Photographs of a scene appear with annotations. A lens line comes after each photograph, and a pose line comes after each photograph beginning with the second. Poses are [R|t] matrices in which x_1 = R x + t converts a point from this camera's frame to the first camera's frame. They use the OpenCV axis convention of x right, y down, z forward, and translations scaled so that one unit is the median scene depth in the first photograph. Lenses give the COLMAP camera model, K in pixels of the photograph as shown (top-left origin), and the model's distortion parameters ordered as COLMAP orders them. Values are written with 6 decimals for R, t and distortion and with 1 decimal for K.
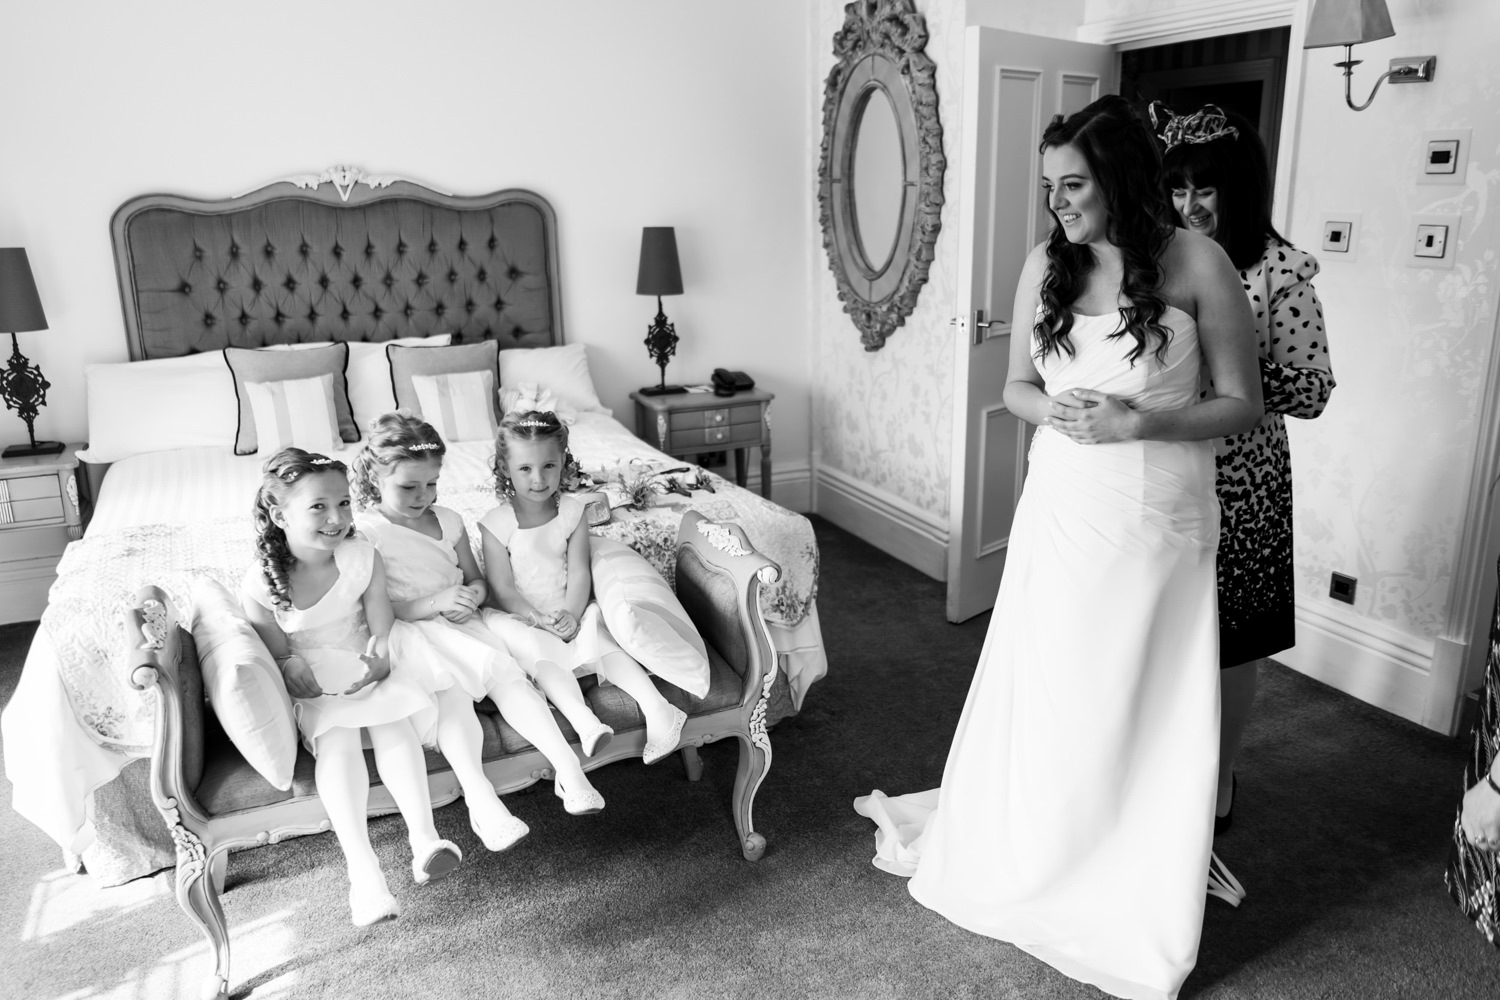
lens RADIAL K [[1161.1, 0, 749.5], [0, 1161.1, 499.3], [0, 0, 1]] dist [-0.023841, -0.004365]
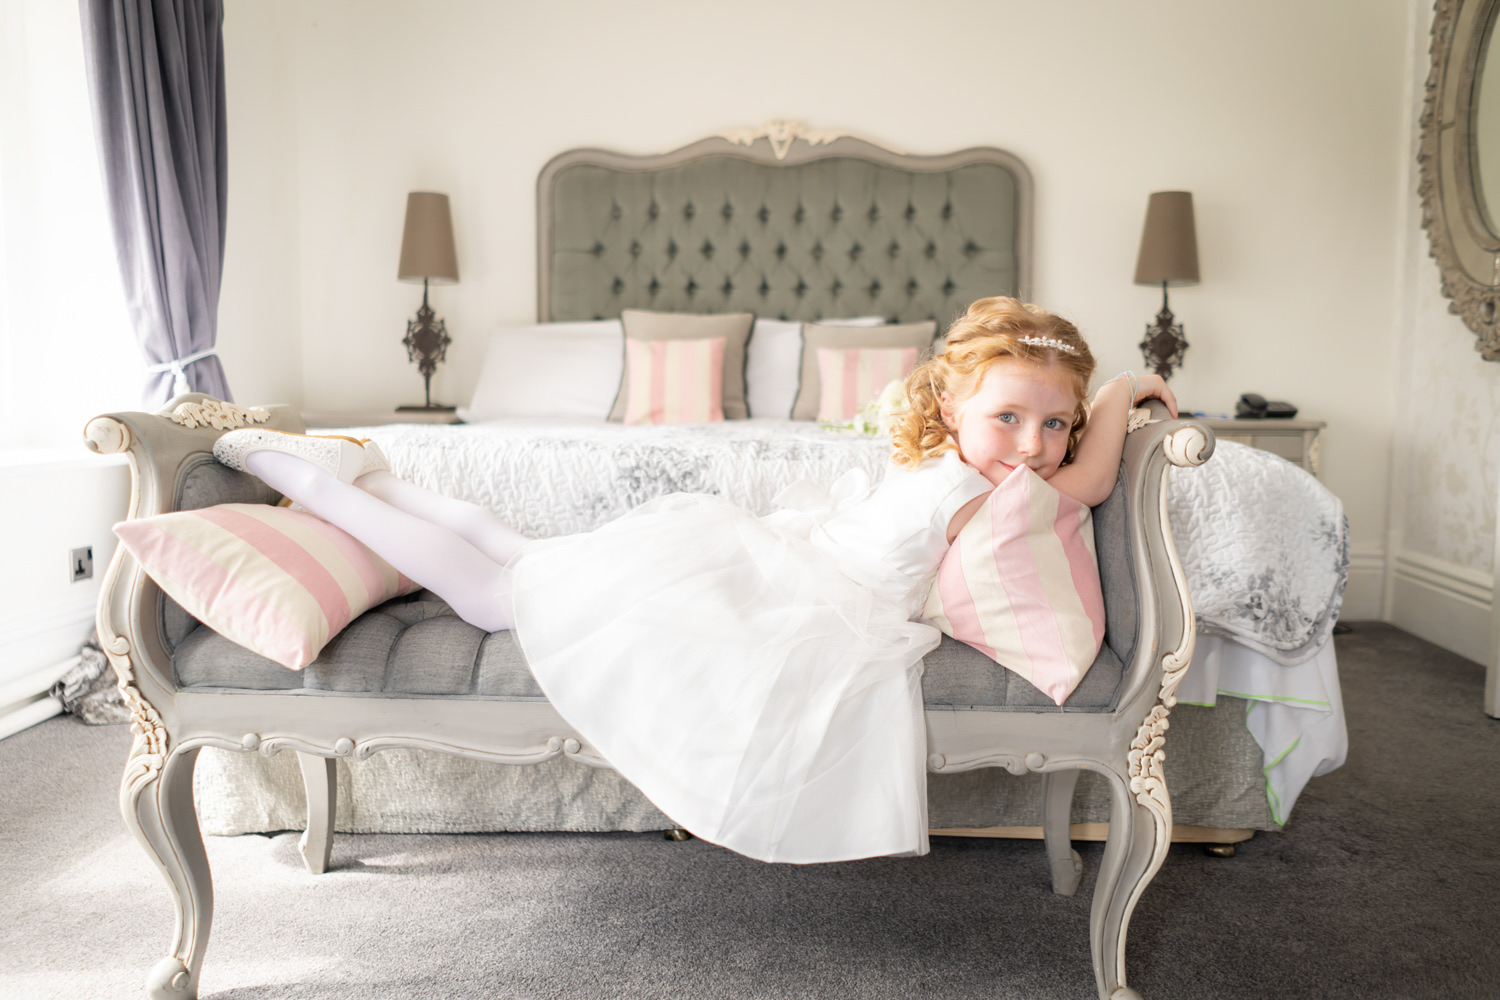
lens RADIAL K [[1161.1, 0, 746.6], [0, 1161.1, 500.2], [0, 0, 1]] dist [-0.023841, -0.004365]
pose [[0.878489, 0.065548, -0.473244, 0.049968], [-0.145054, 0.980379, -0.133475, 0.104712], [0.455210, 0.185902, 0.870761, 0.277922]]
